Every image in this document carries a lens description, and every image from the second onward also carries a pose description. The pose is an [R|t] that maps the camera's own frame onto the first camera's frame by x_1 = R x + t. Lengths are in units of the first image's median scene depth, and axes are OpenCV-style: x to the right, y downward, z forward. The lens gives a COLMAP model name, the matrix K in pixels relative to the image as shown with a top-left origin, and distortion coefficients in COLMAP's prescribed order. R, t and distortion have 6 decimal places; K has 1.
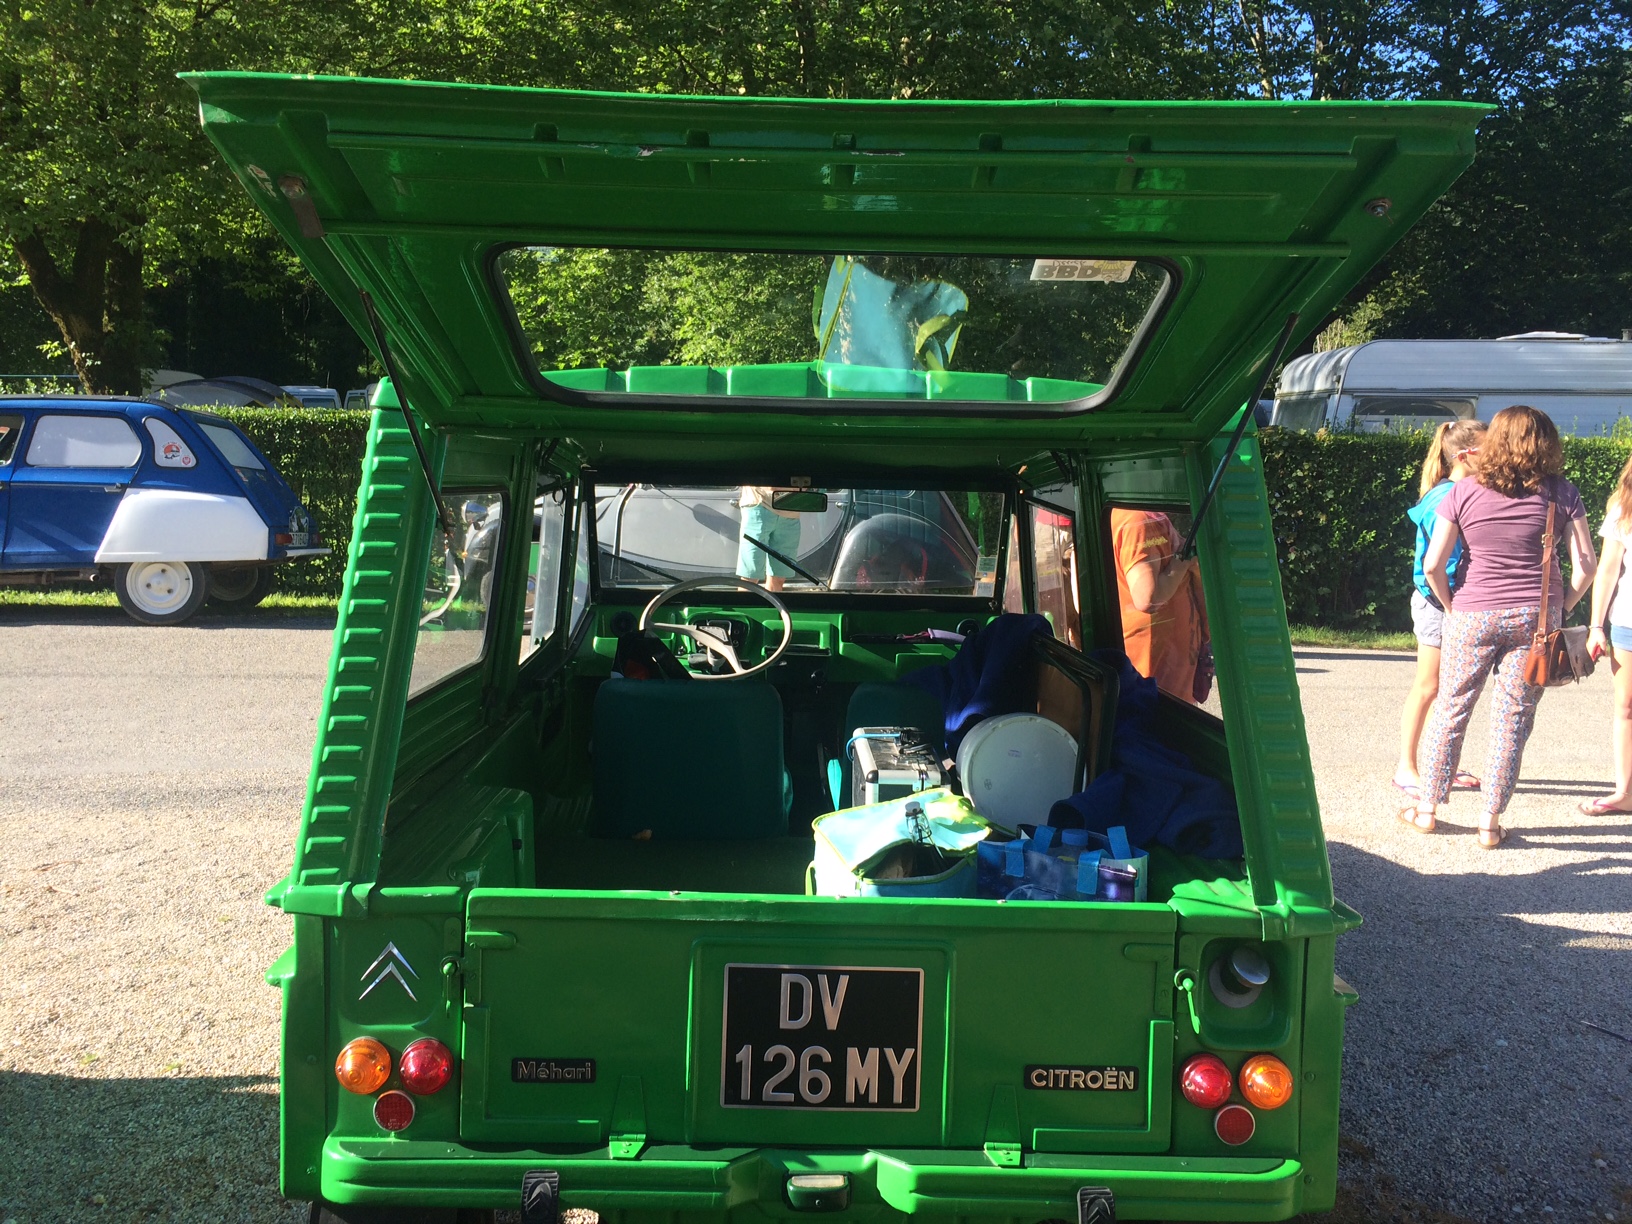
lens RADIAL K [[1404.5, 0, 812.6], [0, 1404.5, 620.9], [0, 0, 1]] dist [0.082224, -0.091535]
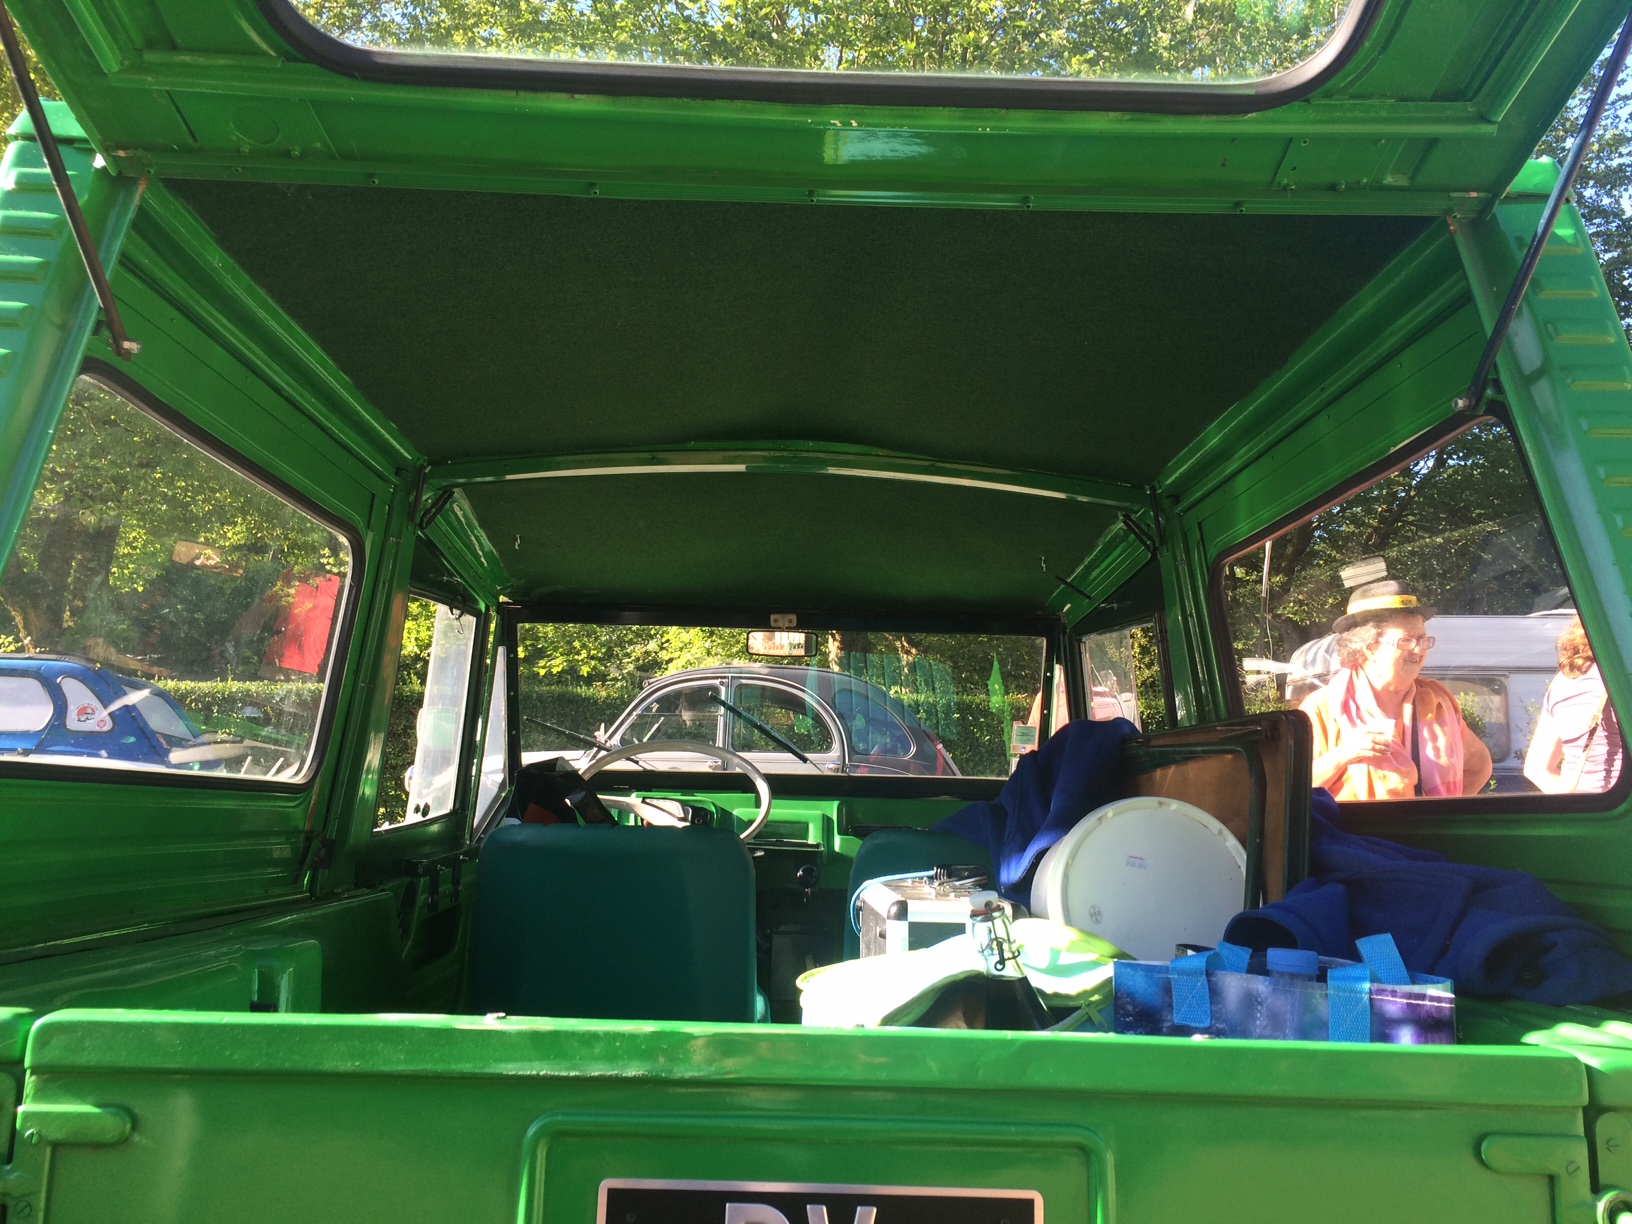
lens RADIAL K [[1404.5, 0, 812.6], [0, 1404.5, 620.9], [0, 0, 1]] dist [0.082224, -0.091535]
pose [[0.999963, -0.000269, 0.008650, 0.001184], [0.002297, 0.971911, -0.235339, 0.131480], [-0.008344, 0.235350, 0.971875, 0.385875]]
